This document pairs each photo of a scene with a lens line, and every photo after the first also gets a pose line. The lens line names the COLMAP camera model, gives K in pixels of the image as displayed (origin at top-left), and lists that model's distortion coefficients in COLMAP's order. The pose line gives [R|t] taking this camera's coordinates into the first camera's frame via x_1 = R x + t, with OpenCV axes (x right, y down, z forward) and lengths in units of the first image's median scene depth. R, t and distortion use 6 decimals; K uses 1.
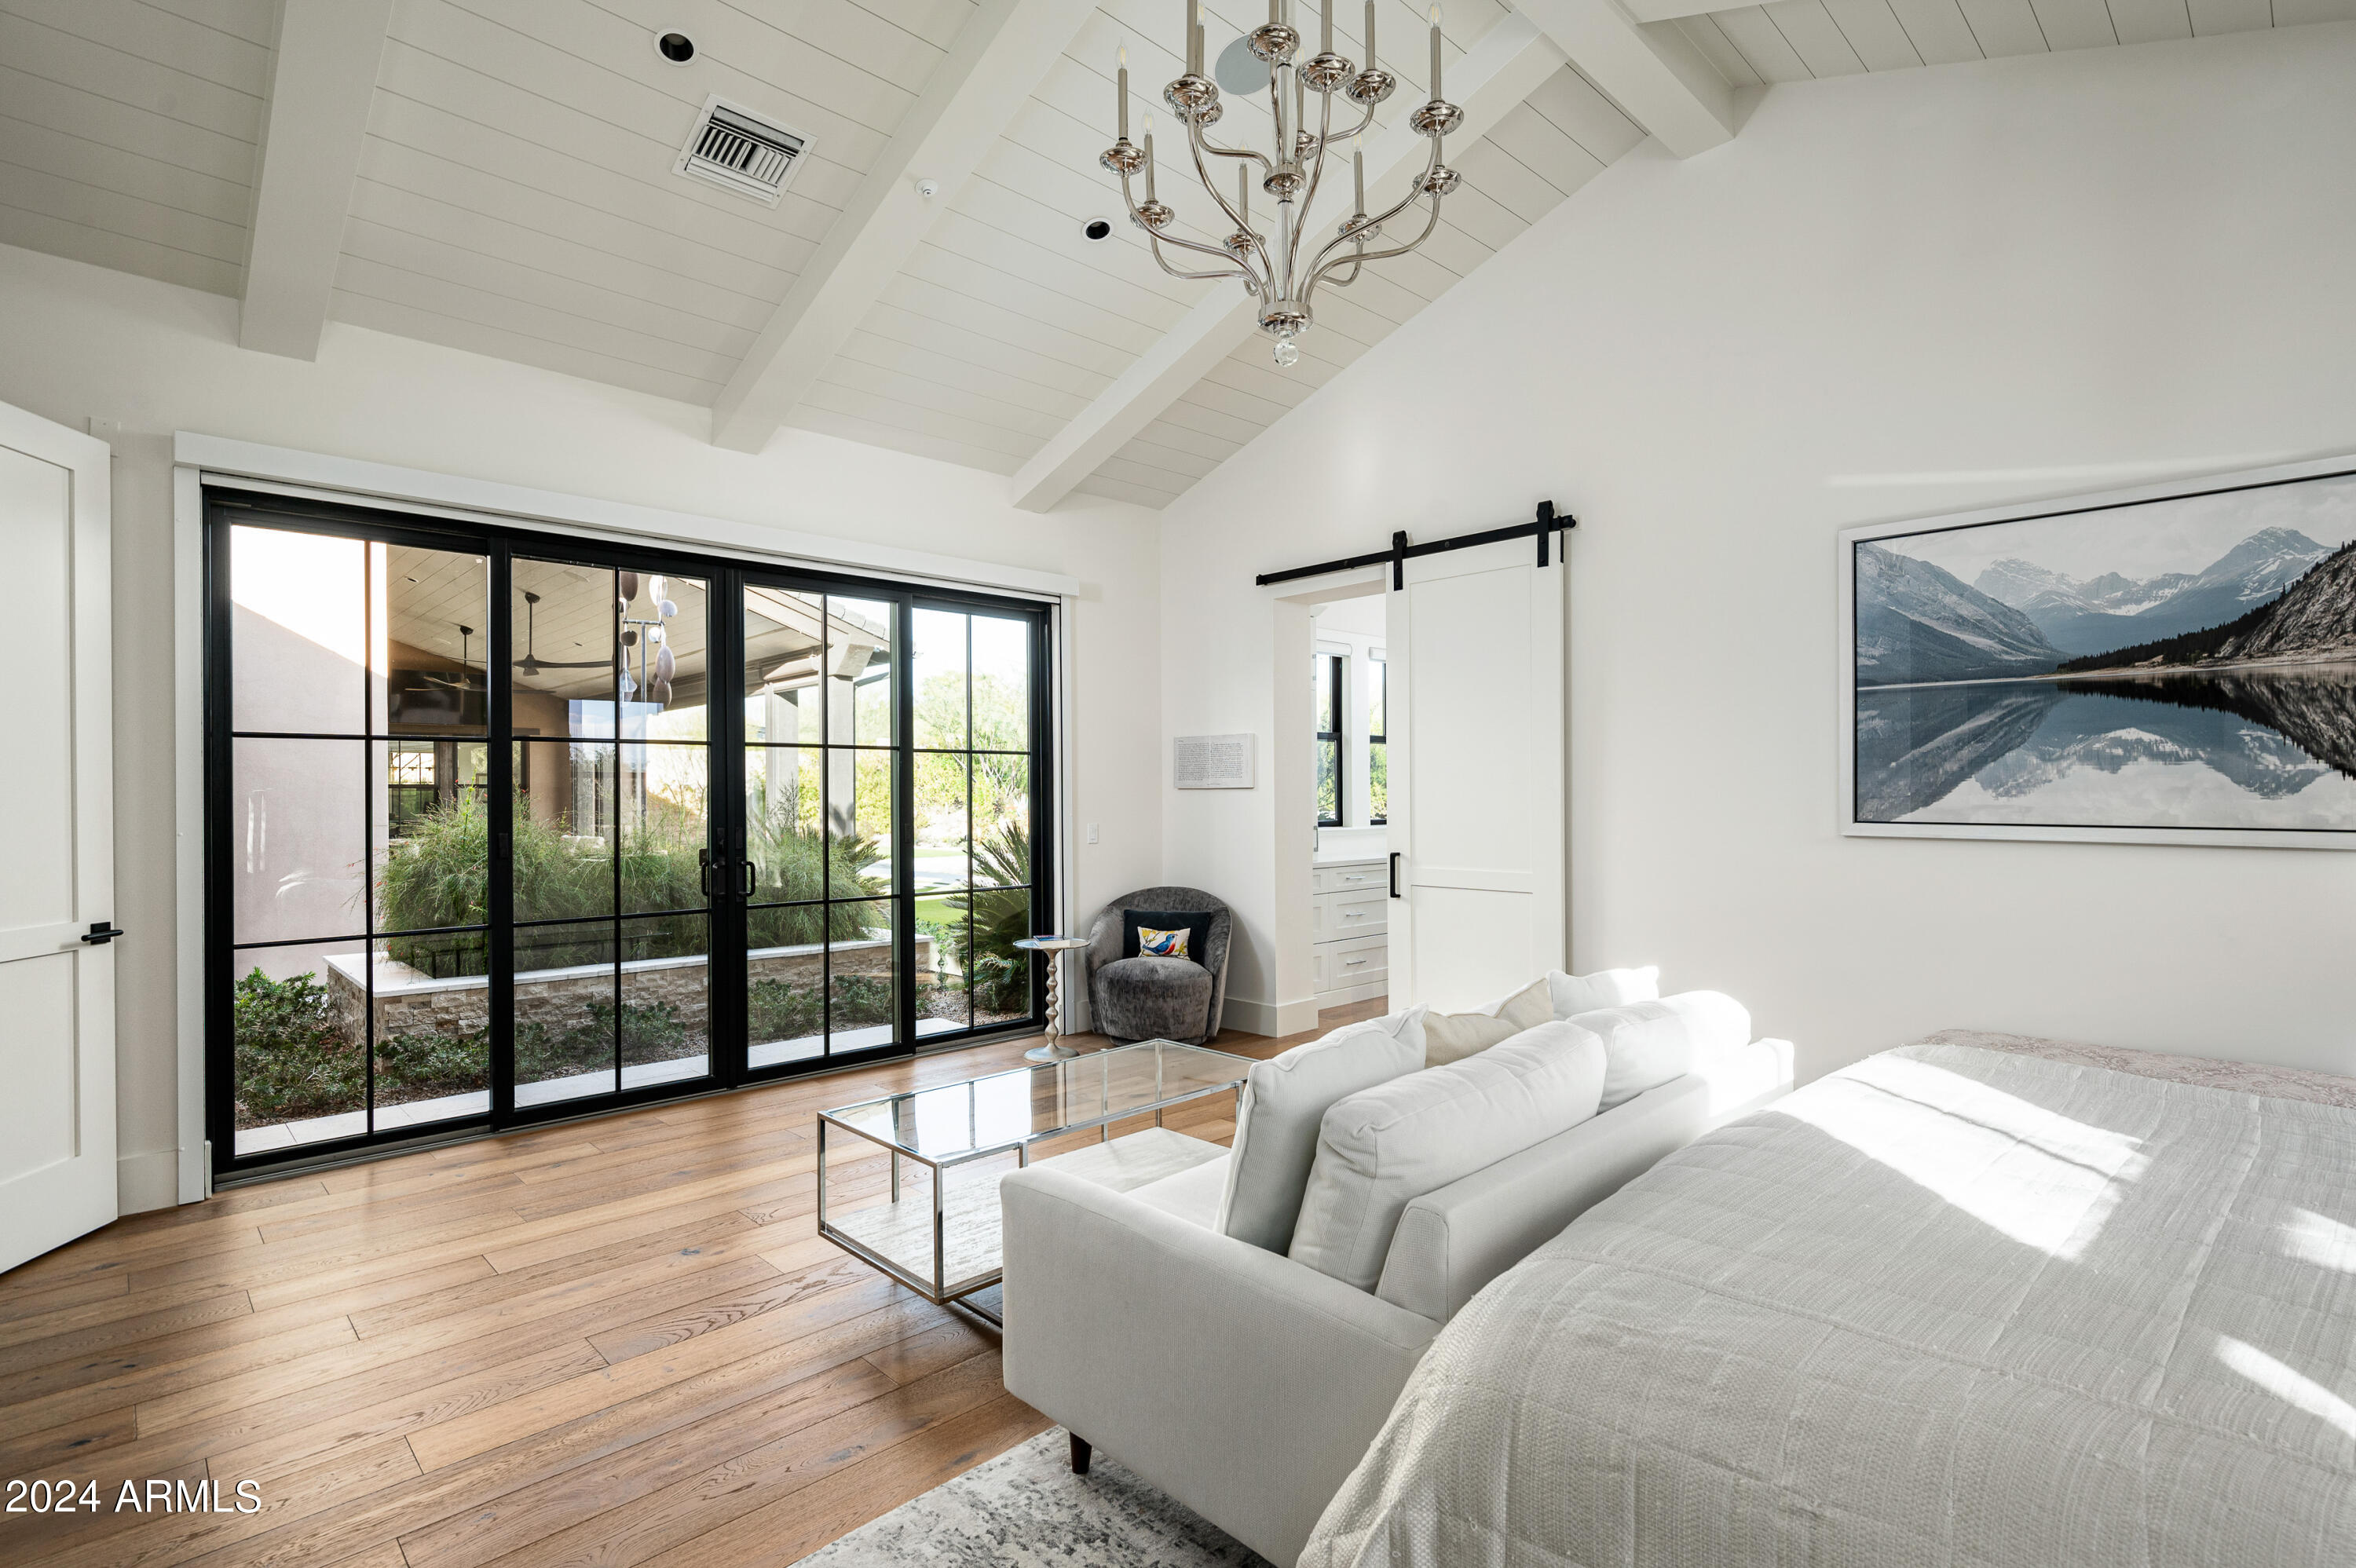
lens RADIAL K [[1136.1, 0, 1178.0], [0, 1136.1, 784.0], [0, 0, 1]] dist [-0.000053, 0.000216]
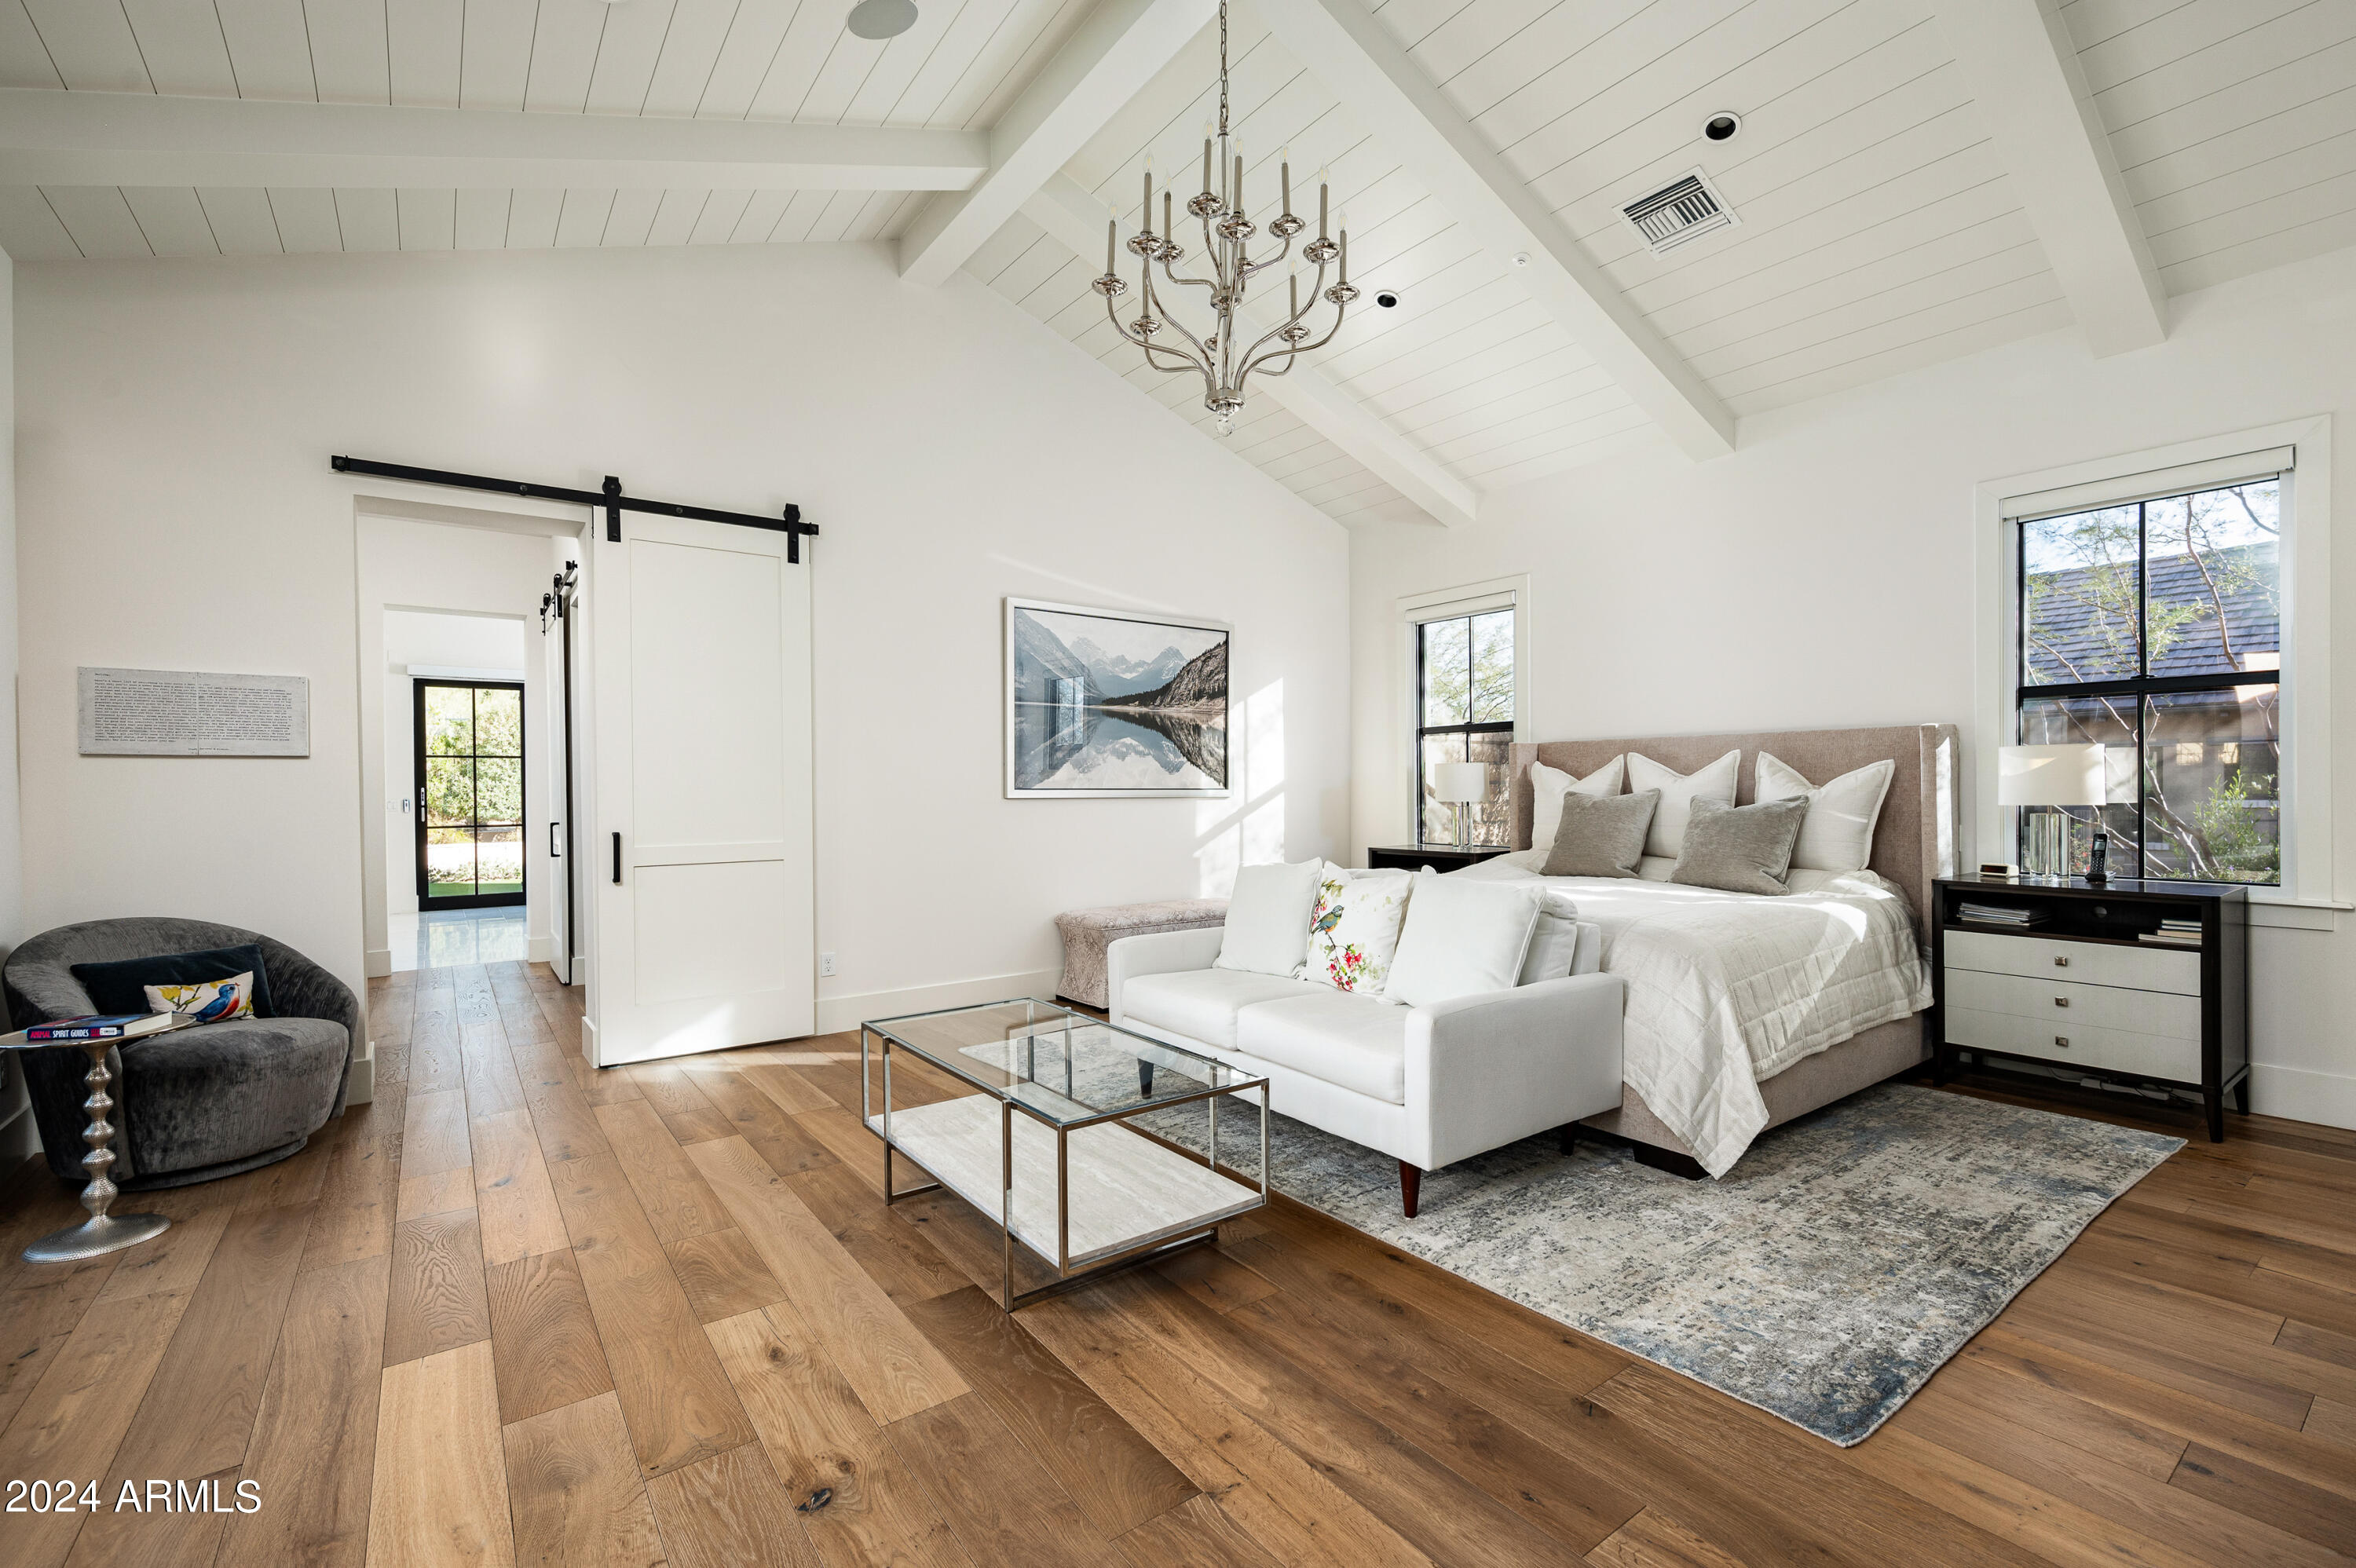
lens RADIAL K [[1008.2, 0, 1178.0], [0, 1008.2, 784.0], [0, 0, 1]] dist [-0.000551, -0.000088]
pose [[0.131605, 0.009620, 0.991256, -0.829001], [-0.000860, 0.999954, -0.009590, 0.045006], [-0.991302, 0.000410, 0.131608, 0.692368]]
